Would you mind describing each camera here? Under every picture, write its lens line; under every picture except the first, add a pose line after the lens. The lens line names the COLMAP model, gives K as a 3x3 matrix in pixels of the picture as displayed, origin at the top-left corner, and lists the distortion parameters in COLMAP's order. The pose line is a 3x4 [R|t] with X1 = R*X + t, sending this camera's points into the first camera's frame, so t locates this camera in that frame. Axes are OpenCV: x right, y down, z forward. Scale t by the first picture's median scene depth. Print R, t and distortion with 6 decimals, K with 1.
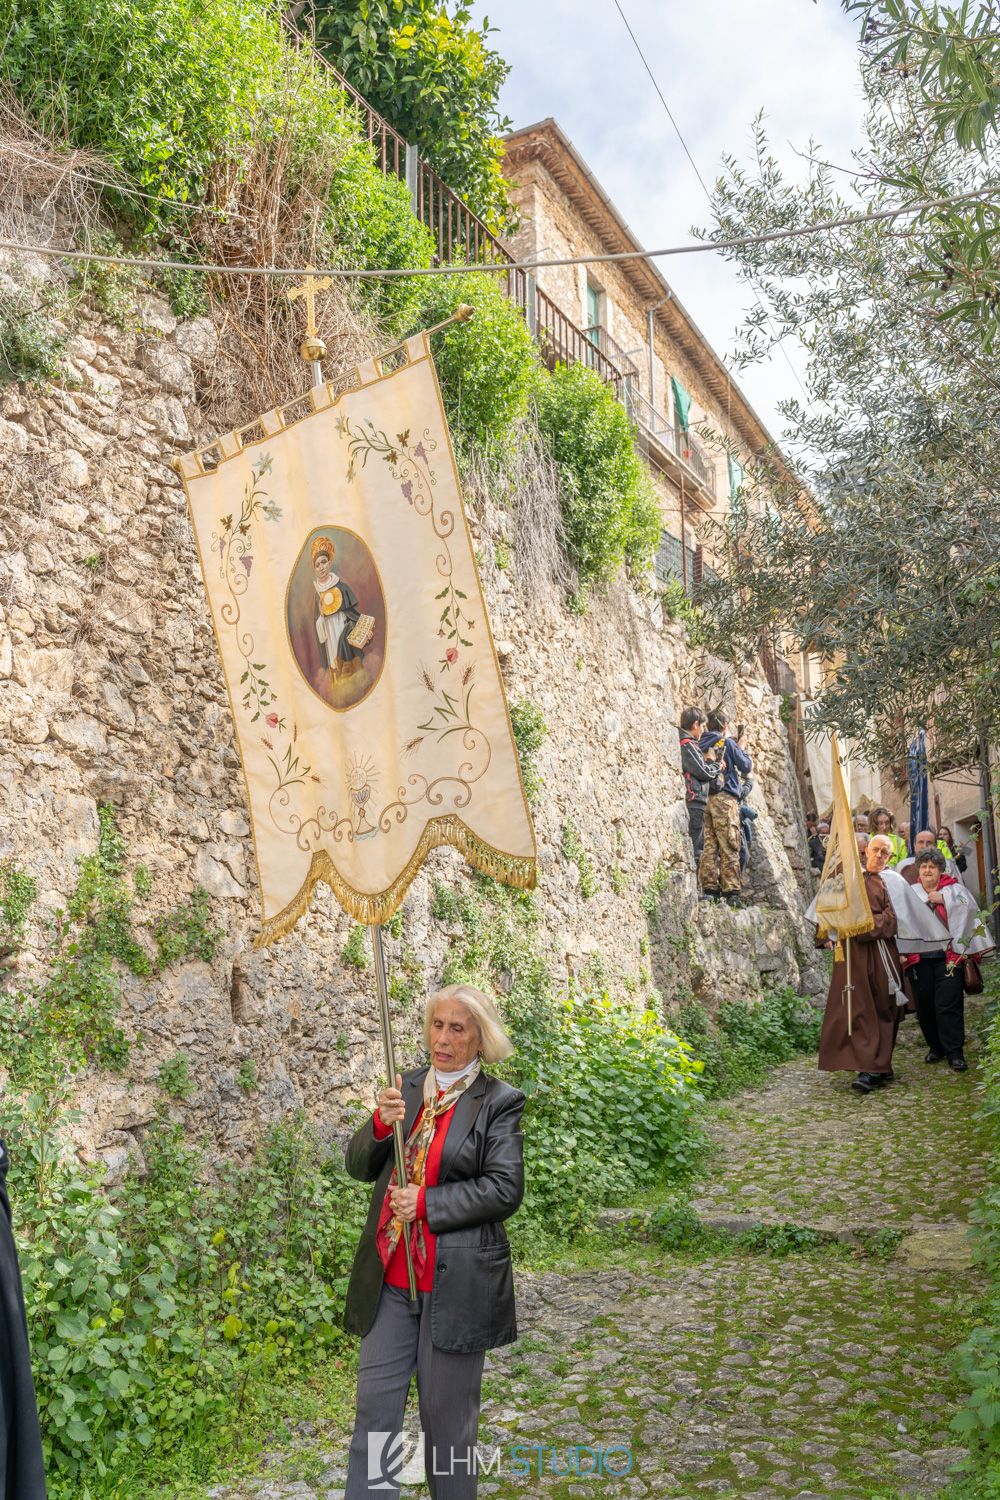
lens RADIAL K [[1505.4, 0, 500.0], [0, 1505.4, 750.0], [0, 0, 1]] dist [0.006783, -0.005064]
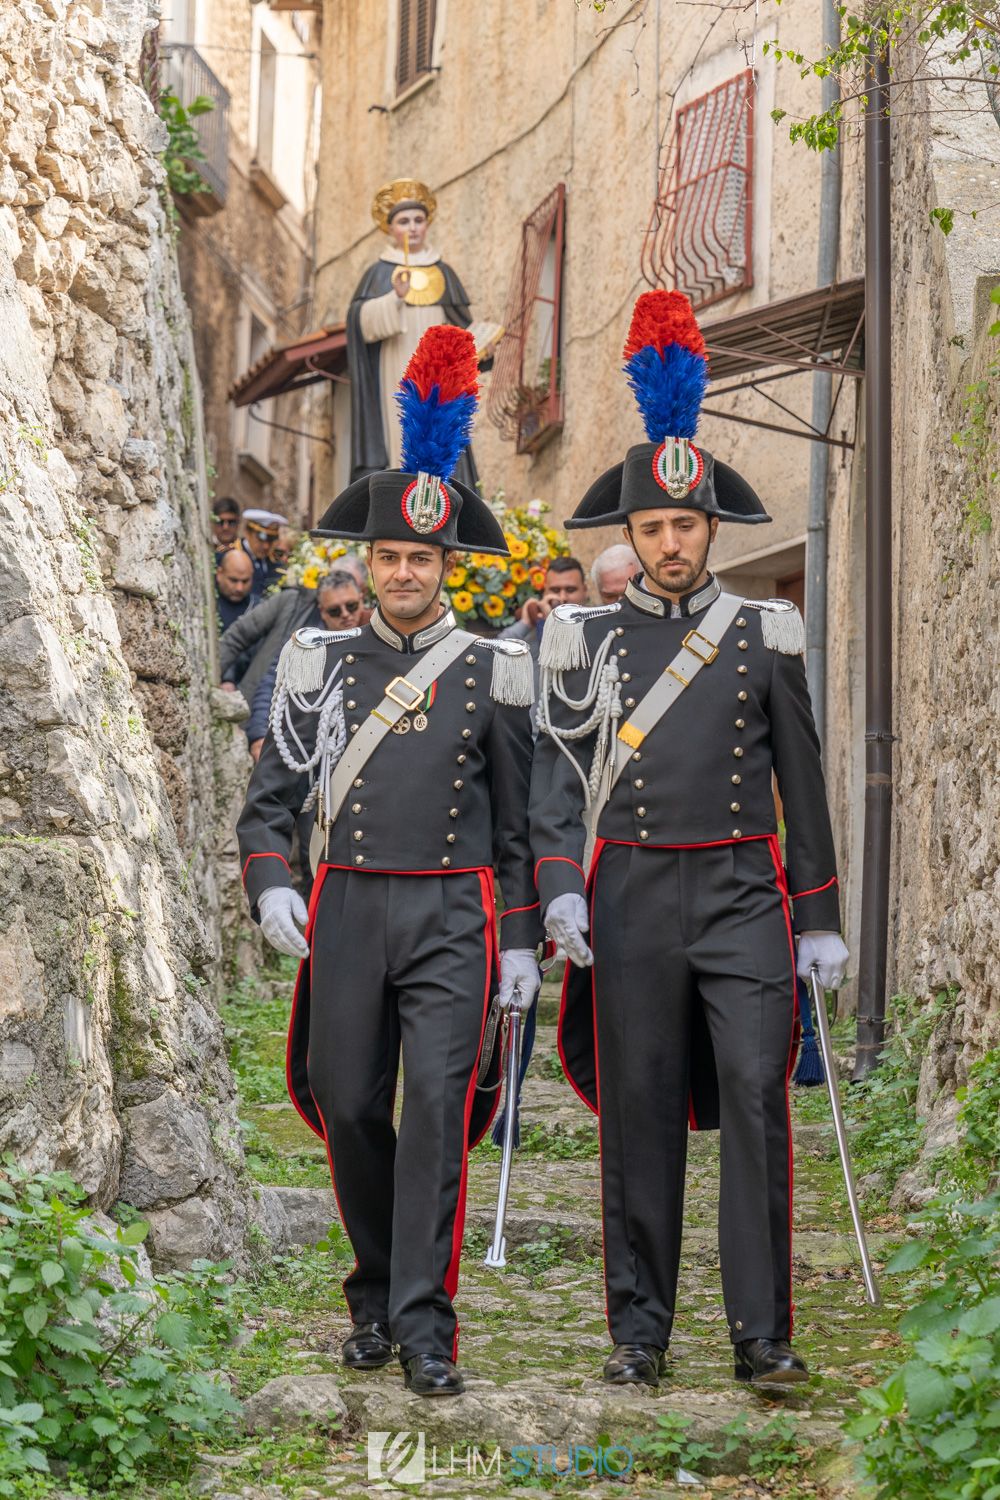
lens RADIAL K [[2415.0, 0, 500.0], [0, 2415.0, 750.0], [0, 0, 1]] dist [-0.177825, 0.041951]
pose [[0.954589, 0.067346, 0.290213, 0.196048], [-0.086738, 0.994741, 0.054468, 0.092244], [-0.285019, -0.077167, 0.955411, 0.862637]]
